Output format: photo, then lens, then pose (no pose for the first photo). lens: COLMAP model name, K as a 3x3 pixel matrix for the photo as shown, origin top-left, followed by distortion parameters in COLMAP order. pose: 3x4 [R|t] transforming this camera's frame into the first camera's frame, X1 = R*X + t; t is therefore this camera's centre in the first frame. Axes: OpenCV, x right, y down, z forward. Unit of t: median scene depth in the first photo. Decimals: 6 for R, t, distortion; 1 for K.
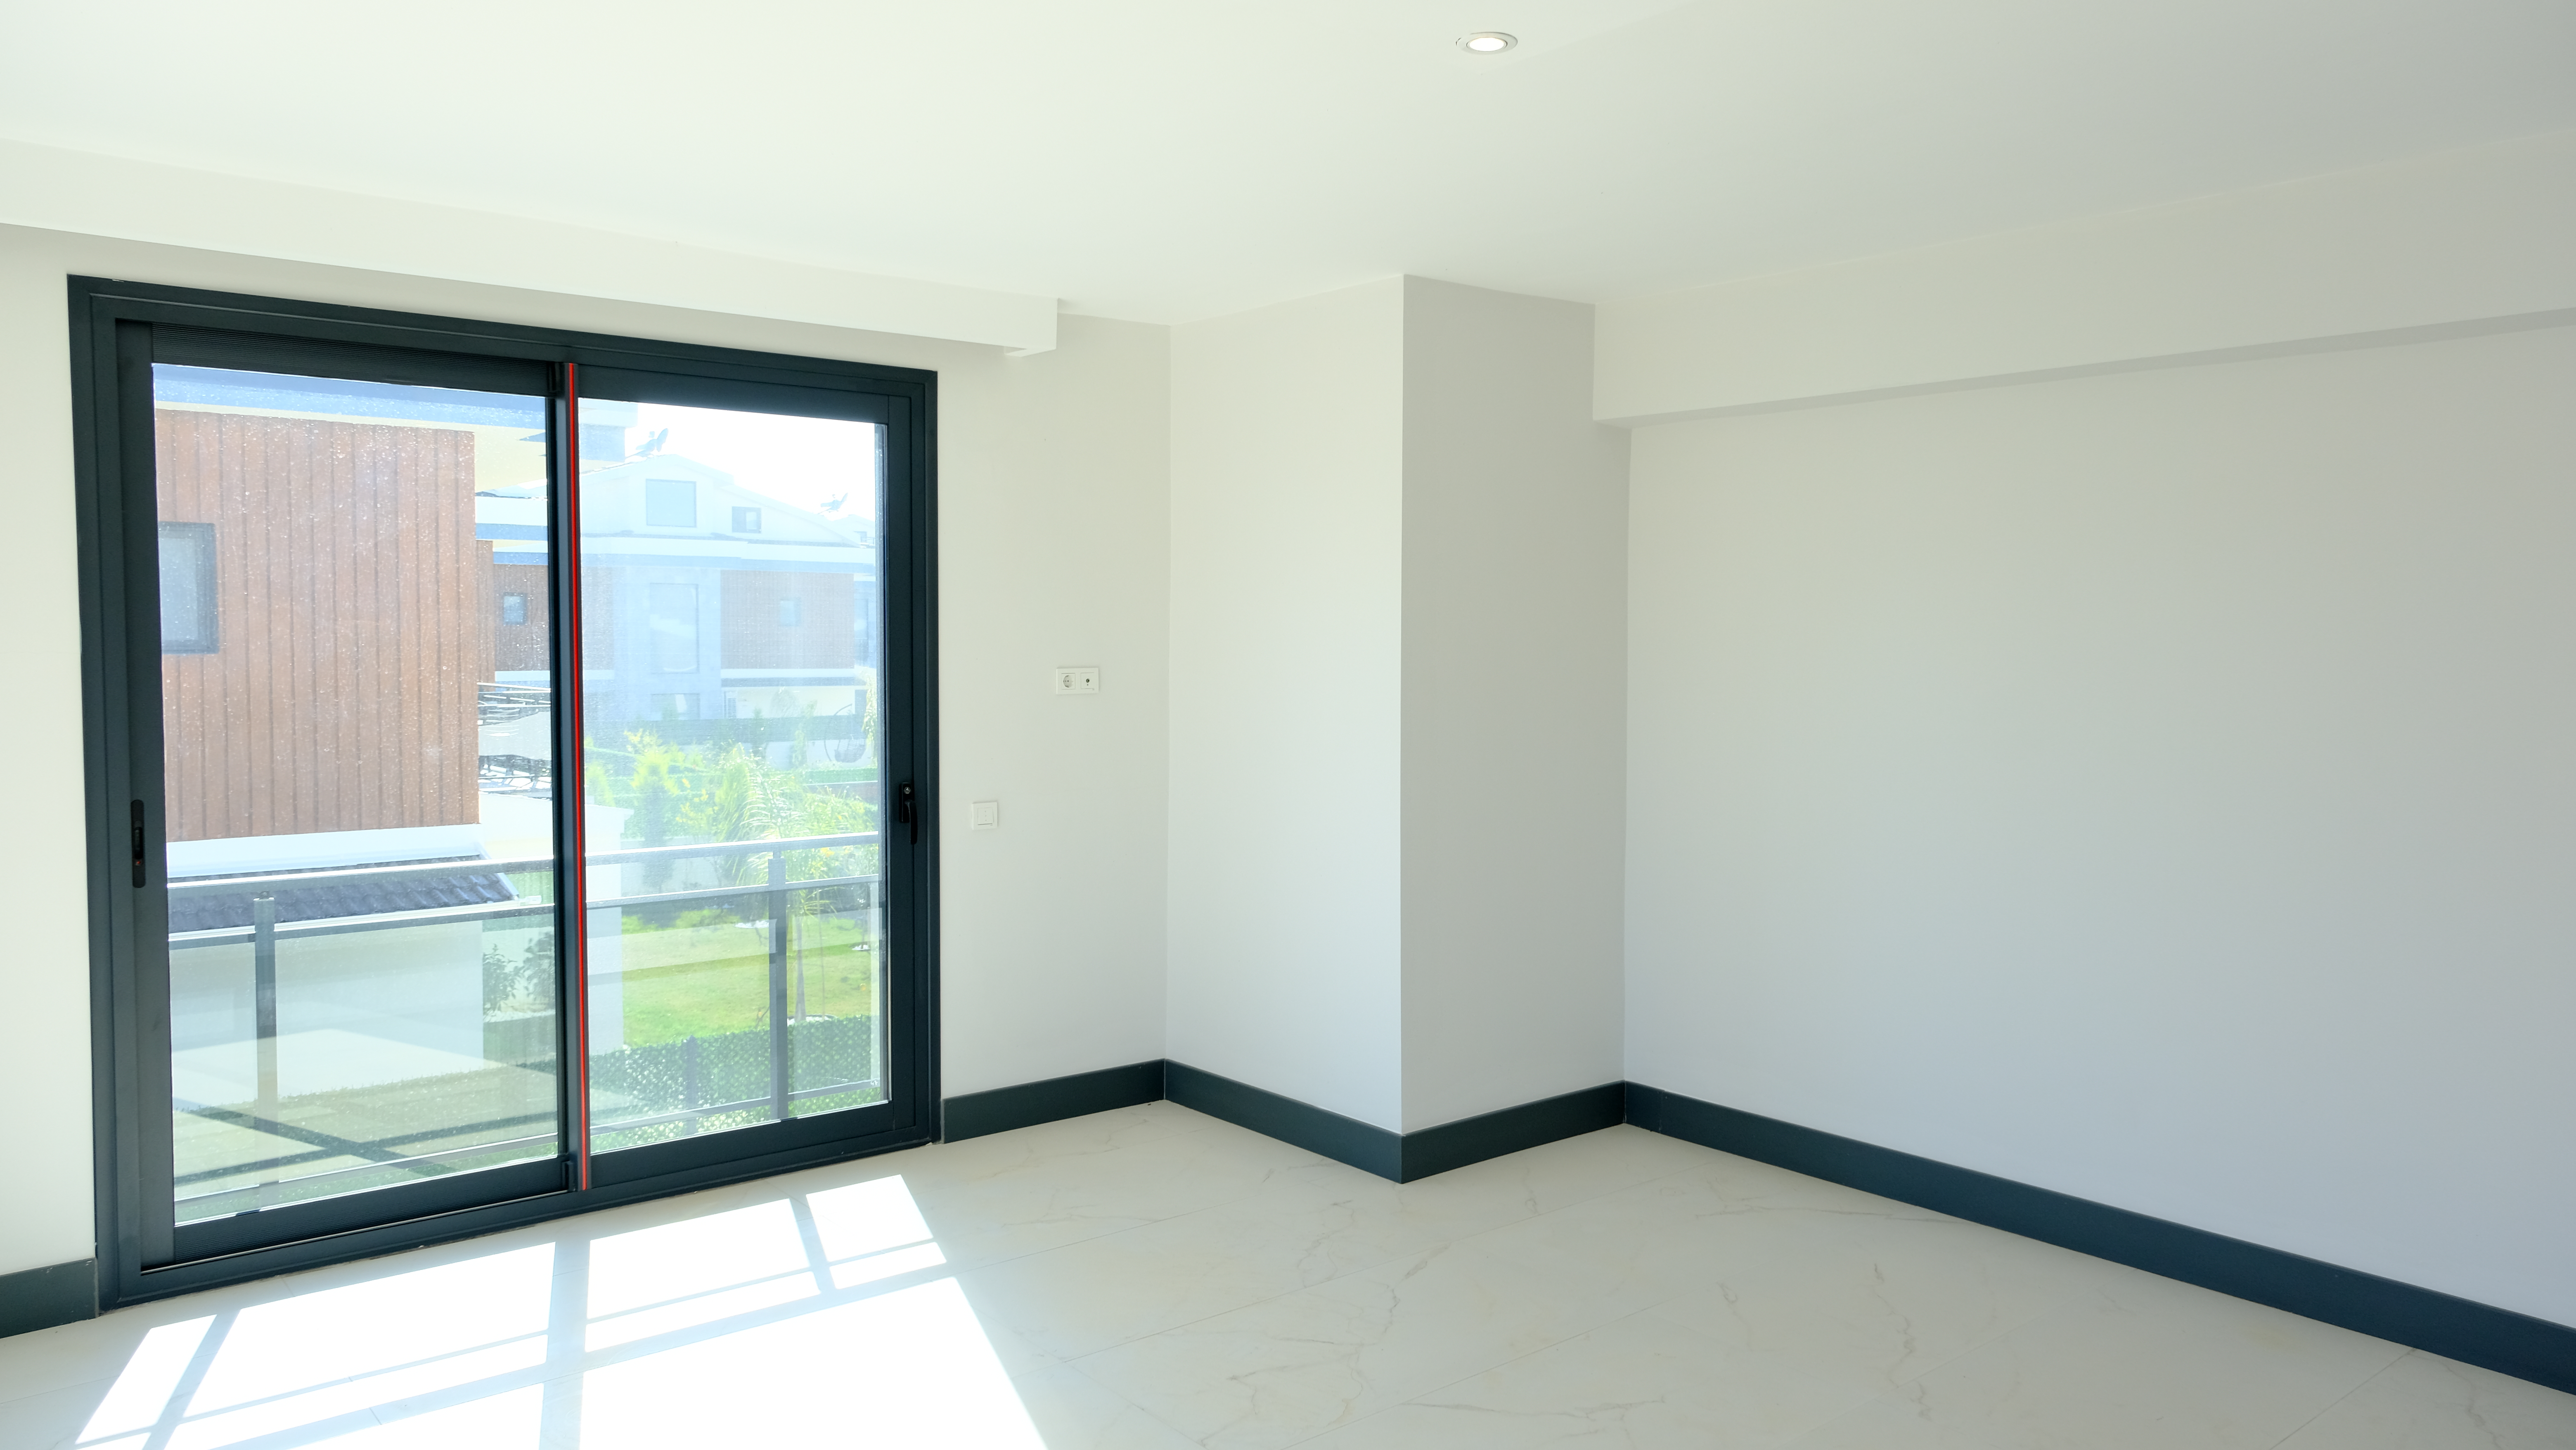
lens RADIAL K [[1759.6, 0, 1284.9], [0, 1759.6, 729.9], [0, 0, 1]] dist [0.000790, 0.014632]
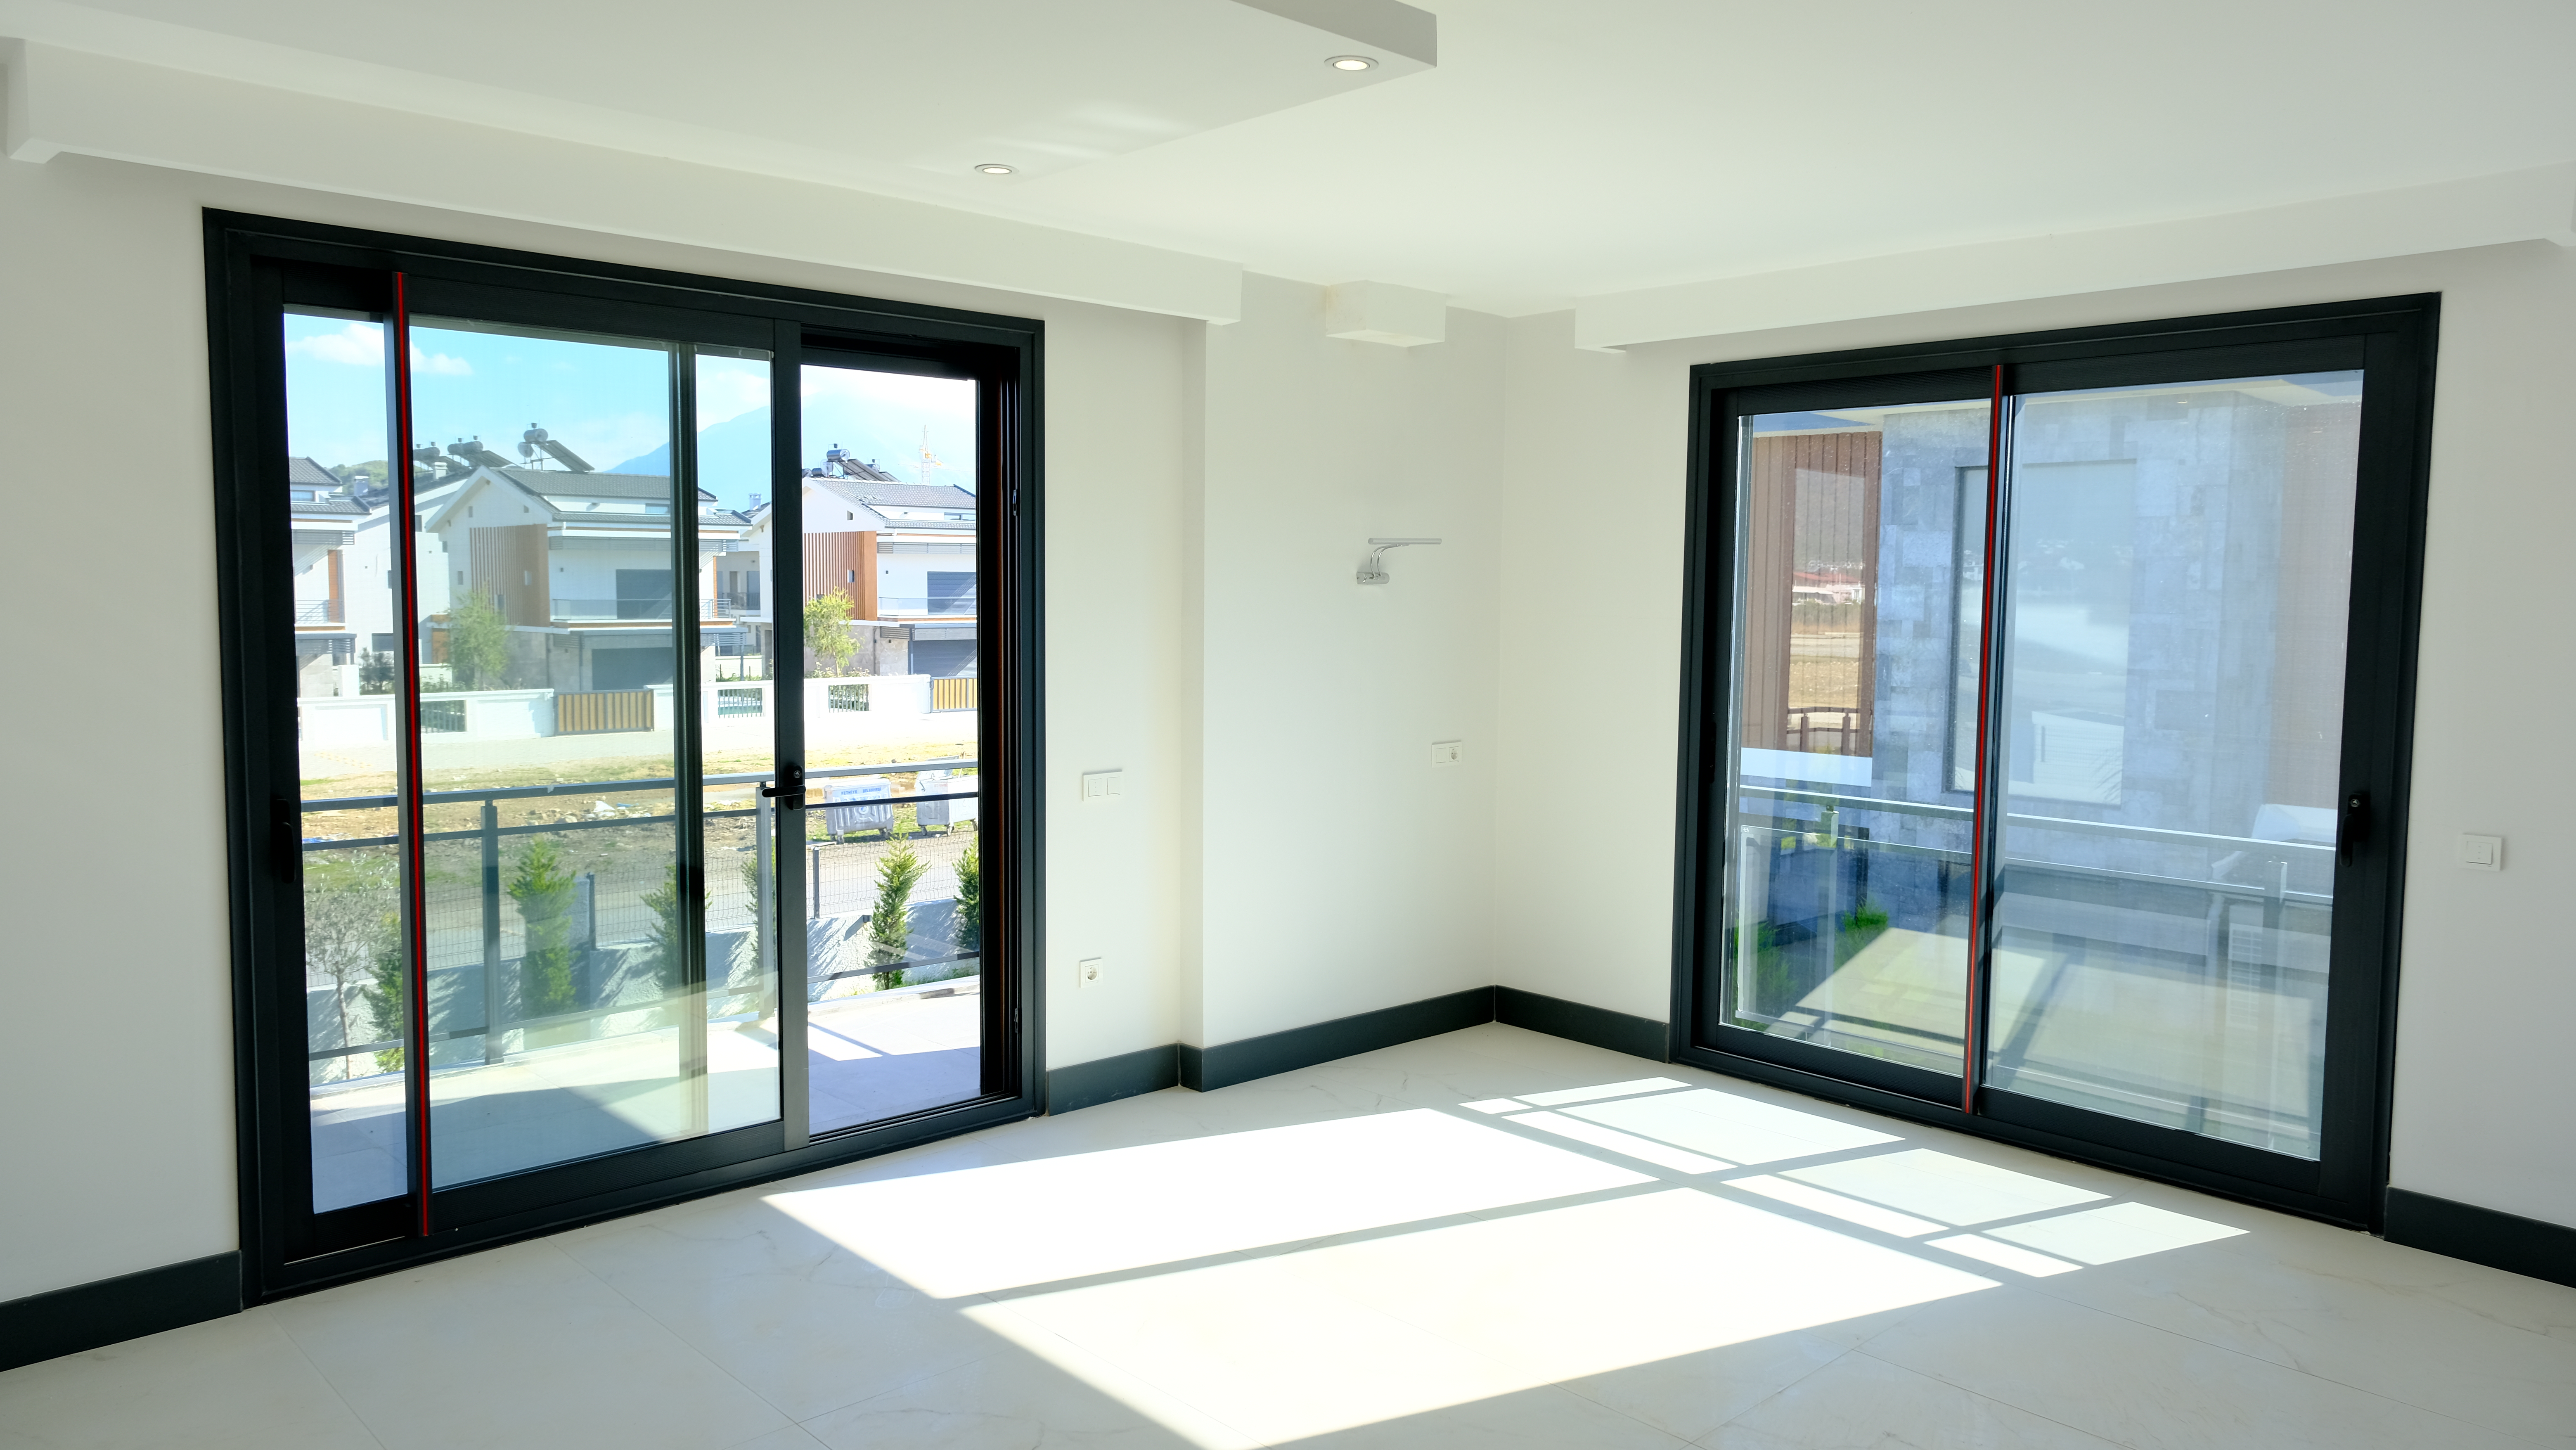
lens RADIAL K [[1759.6, 0, 1282.8], [0, 1759.6, 710.2], [0, 0, 1]] dist [0.000790, 0.014632]
pose [[0.062070, 0.066948, -0.995824, 0.683395], [-0.068225, 0.995699, 0.062687, -0.031810], [0.995737, 0.064049, 0.066371, 0.497813]]
